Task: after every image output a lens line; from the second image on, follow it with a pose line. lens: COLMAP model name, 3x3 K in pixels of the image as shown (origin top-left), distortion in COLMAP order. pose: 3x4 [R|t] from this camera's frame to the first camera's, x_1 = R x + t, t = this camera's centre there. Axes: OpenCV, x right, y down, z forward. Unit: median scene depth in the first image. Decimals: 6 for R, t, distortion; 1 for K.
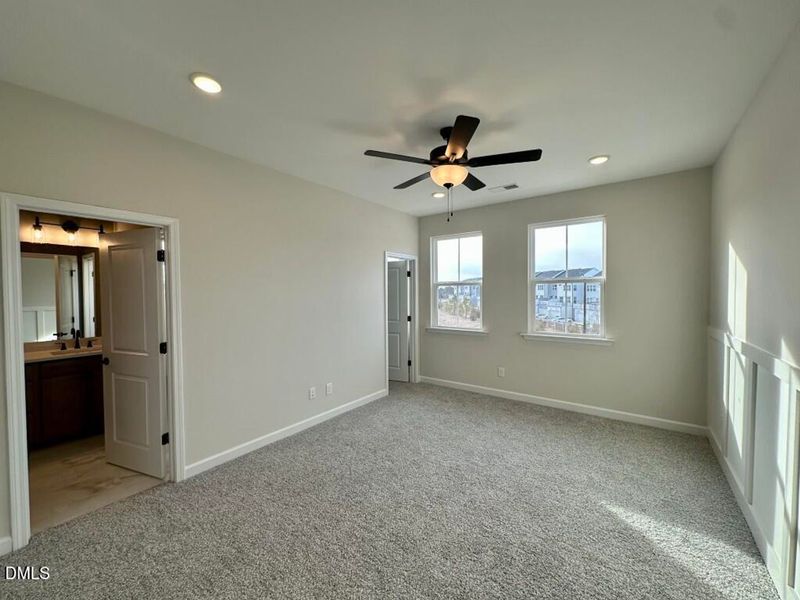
lens RADIAL K [[319.9, 0, 402.6], [0, 319.9, 299.7], [0, 0, 1]] dist [-0.007205, 0.002702]
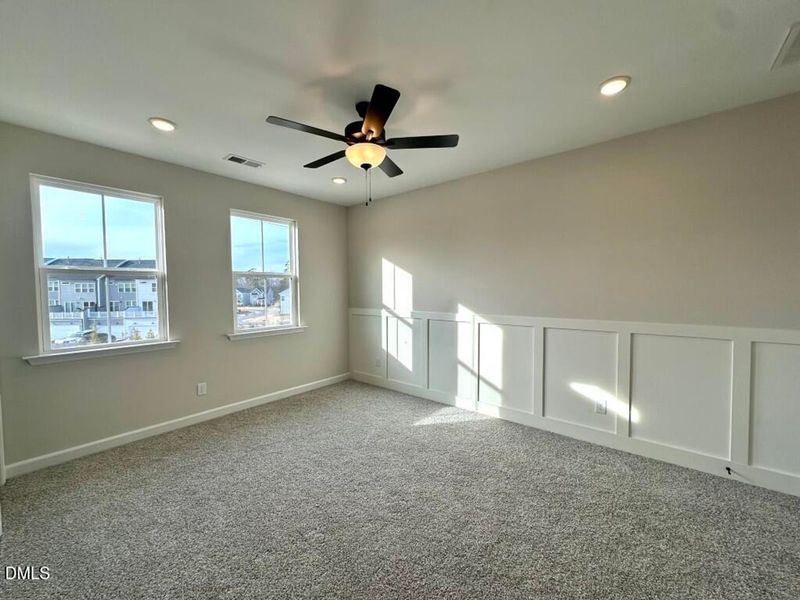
lens RADIAL K [[319.9, 0, 396.9], [0, 319.9, 301.7], [0, 0, 1]] dist [-0.007205, 0.002702]
pose [[0.068071, -0.040356, 0.996864, -0.505863], [0.028751, 0.998846, 0.038473, -0.002639], [-0.997266, 0.026042, 0.069152, 0.557767]]
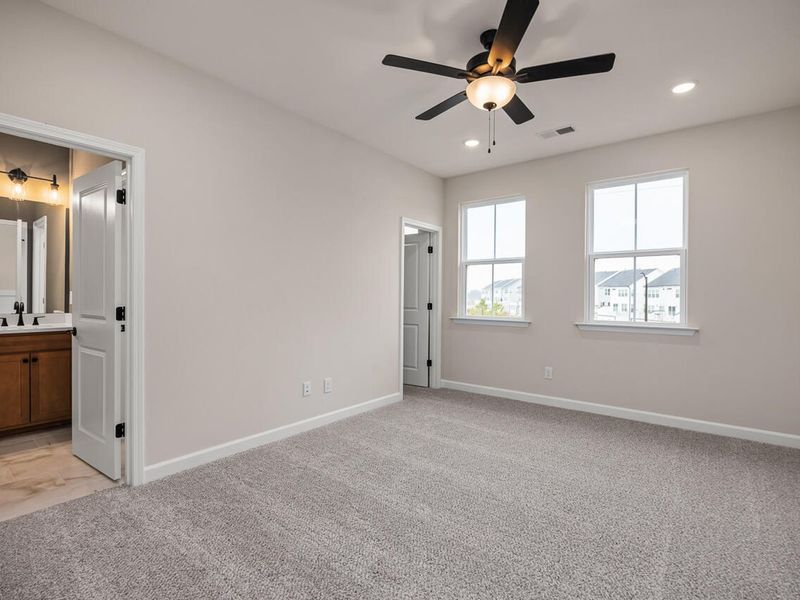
lens RADIAL K [[393.9, 0, 404.9], [0, 393.9, 298.0], [0, 0, 1]] dist [-0.014948, 0.001677]
pose [[0.999358, 0.015805, -0.032146, -0.014908], [-0.016317, 0.999743, -0.015743, 0.079903], [0.031889, 0.016257, 0.999359, 0.041524]]
